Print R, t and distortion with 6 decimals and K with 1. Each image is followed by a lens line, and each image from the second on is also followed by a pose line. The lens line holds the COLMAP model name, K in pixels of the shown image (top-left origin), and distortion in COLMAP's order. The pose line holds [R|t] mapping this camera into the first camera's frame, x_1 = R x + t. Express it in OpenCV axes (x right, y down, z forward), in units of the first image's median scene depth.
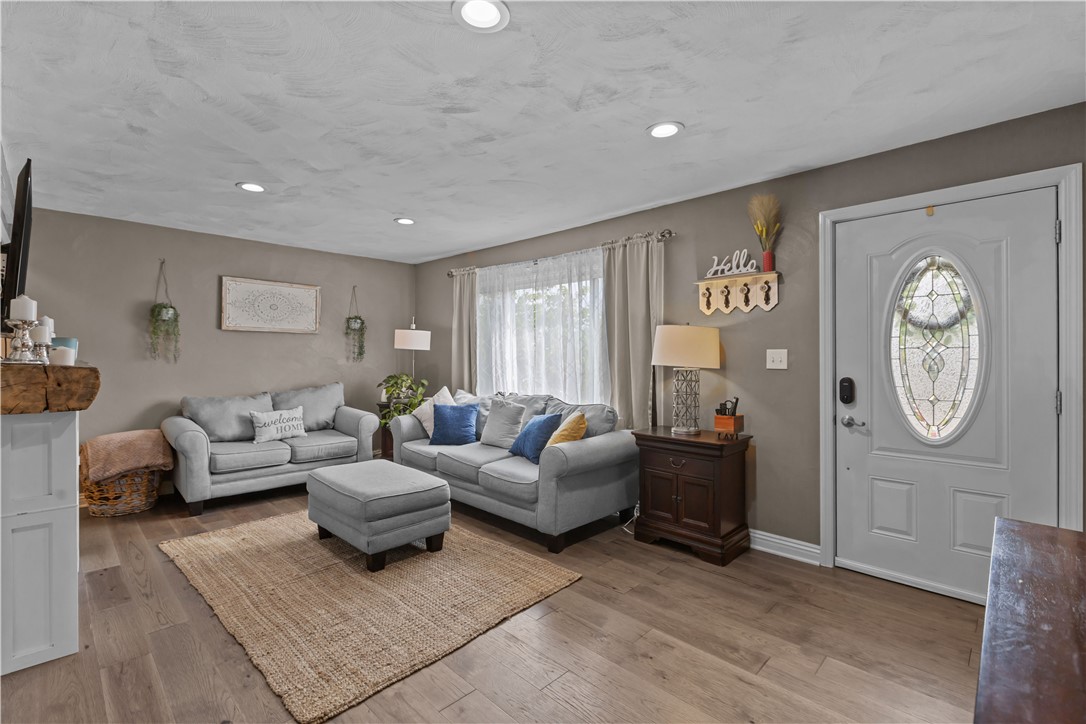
lens RADIAL K [[488.5, 0, 545.3], [0, 488.5, 358.3], [0, 0, 1]] dist [0.000939, -0.001211]
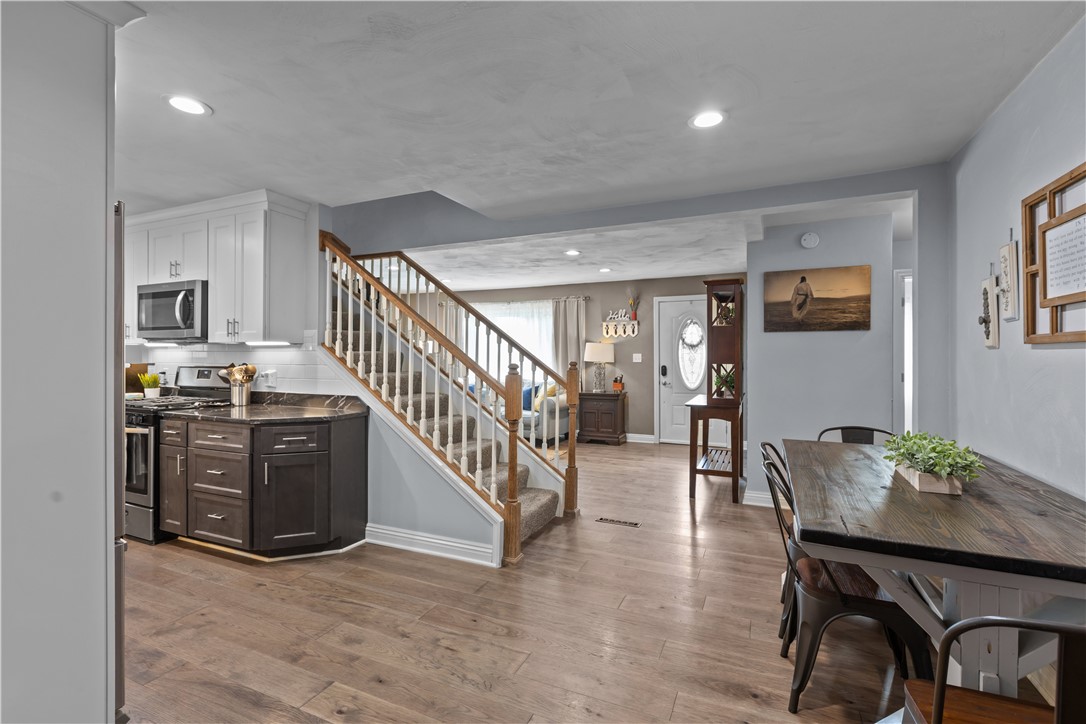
lens RADIAL K [[488.5, 0, 549.0], [0, 488.5, 357.8], [0, 0, 1]] dist [0.000939, -0.001211]
pose [[0.939015, -0.000706, 0.343876, -0.707114], [0.001464, 0.999997, -0.001944, 0.004245], [-0.343874, 0.002329, 0.939013, -1.019433]]
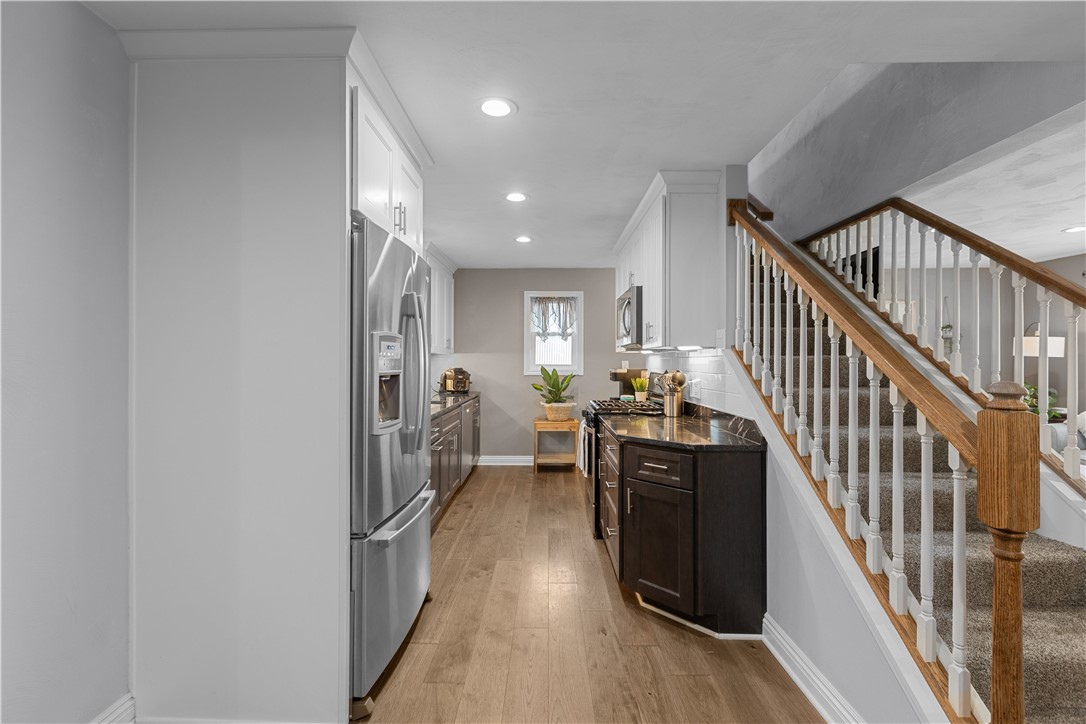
lens RADIAL K [[488.5, 0, 544.2], [0, 488.5, 354.7], [0, 0, 1]] dist [0.000939, -0.001211]
pose [[0.694009, -0.010739, -0.719886, -0.417795], [-0.003313, 0.999831, -0.018109, 0.000002], [0.719959, 0.014953, 0.693856, -0.614761]]
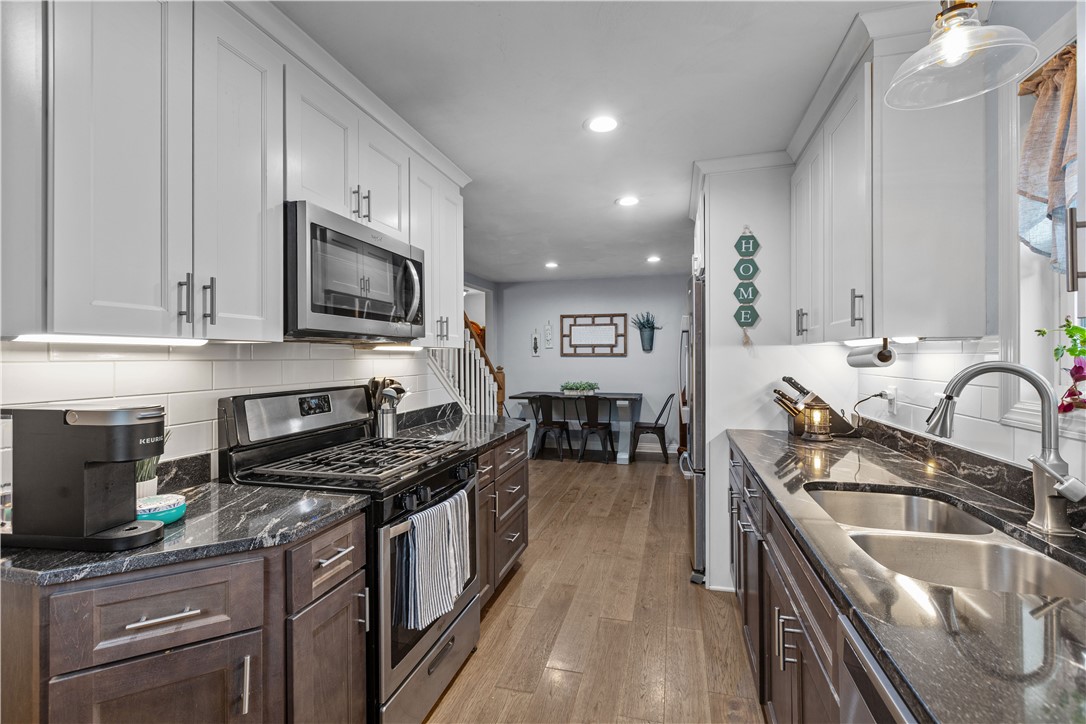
lens RADIAL K [[488.5, 0, 545.5], [0, 488.5, 356.5], [0, 0, 1]] dist [0.000939, -0.001211]
pose [[-0.493088, 0.000575, 0.869979, -1.801705], [0.008551, 0.999955, 0.004185, -0.020449], [-0.869938, 0.009503, -0.493070, 0.500689]]
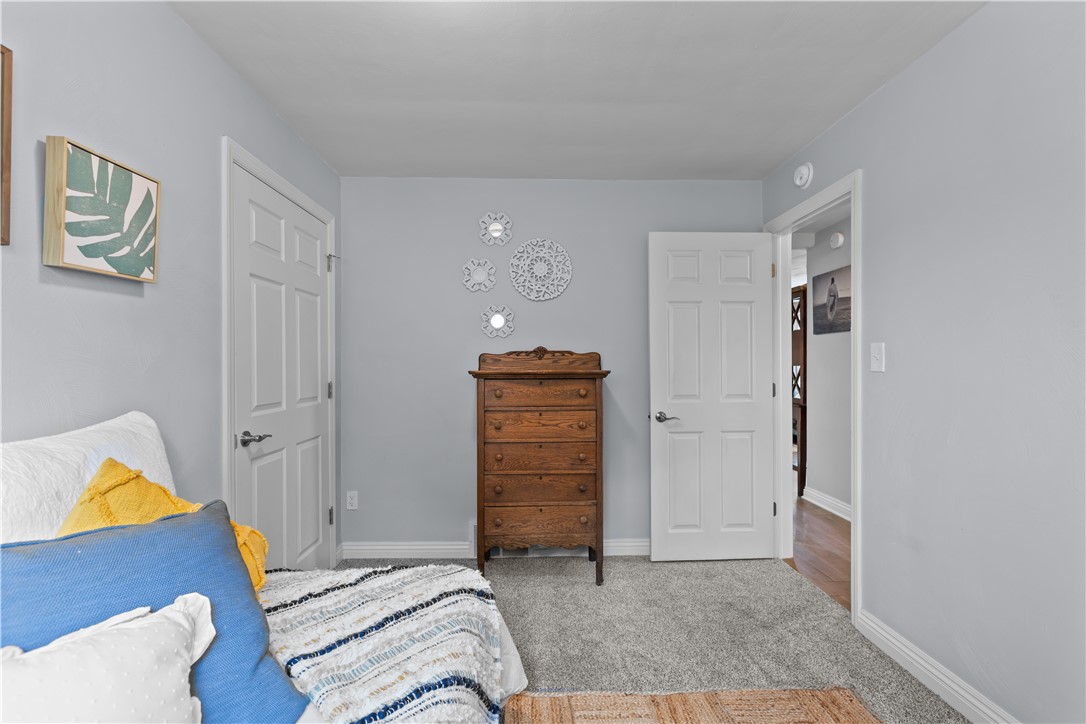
lens RADIAL K [[488.5, 0, 543.9], [0, 488.5, 362.7], [0, 0, 1]] dist [0.000939, -0.001211]
pose [[0.715977, -0.006280, -0.698096, 0.701994], [0.000964, 0.999967, -0.008006, 0.020783], [0.698124, 0.005059, 0.715959, -1.481176]]
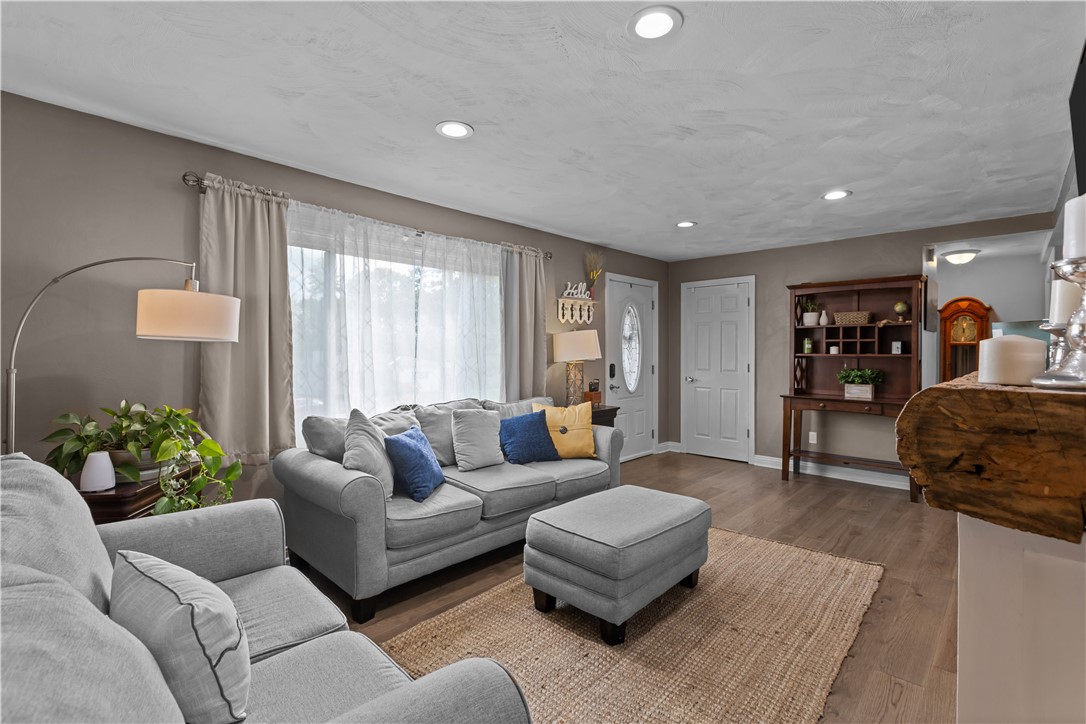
lens RADIAL K [[488.5, 0, 539.5], [0, 488.5, 361.5], [0, 0, 1]] dist [0.000939, -0.001211]
pose [[-0.004767, -0.029064, 0.999566, -1.151953], [0.002964, 0.999573, 0.029078, -0.022130], [-0.999984, 0.003102, -0.004679, 1.168704]]
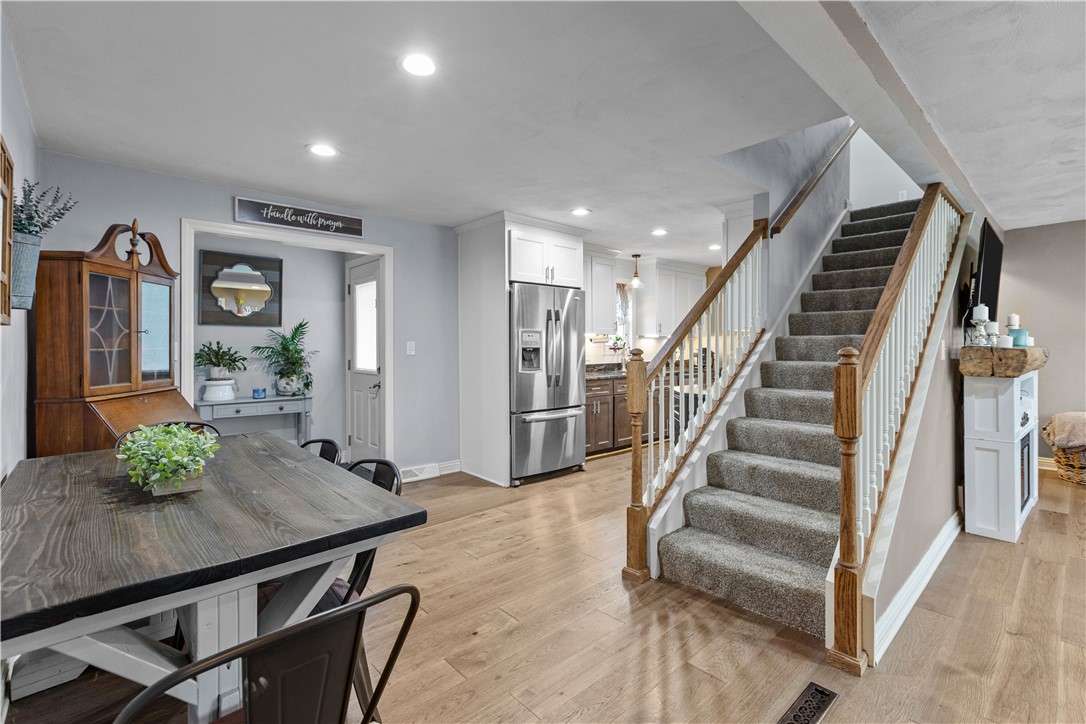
lens RADIAL K [[488.5, 0, 541.9], [0, 488.5, 345.5], [0, 0, 1]] dist [0.000939, -0.001211]
pose [[-0.056173, -0.000798, -0.998421, 0.387203], [-0.003400, 0.999994, -0.000608, 0.008702], [0.998415, 0.003360, -0.056175, -0.223701]]
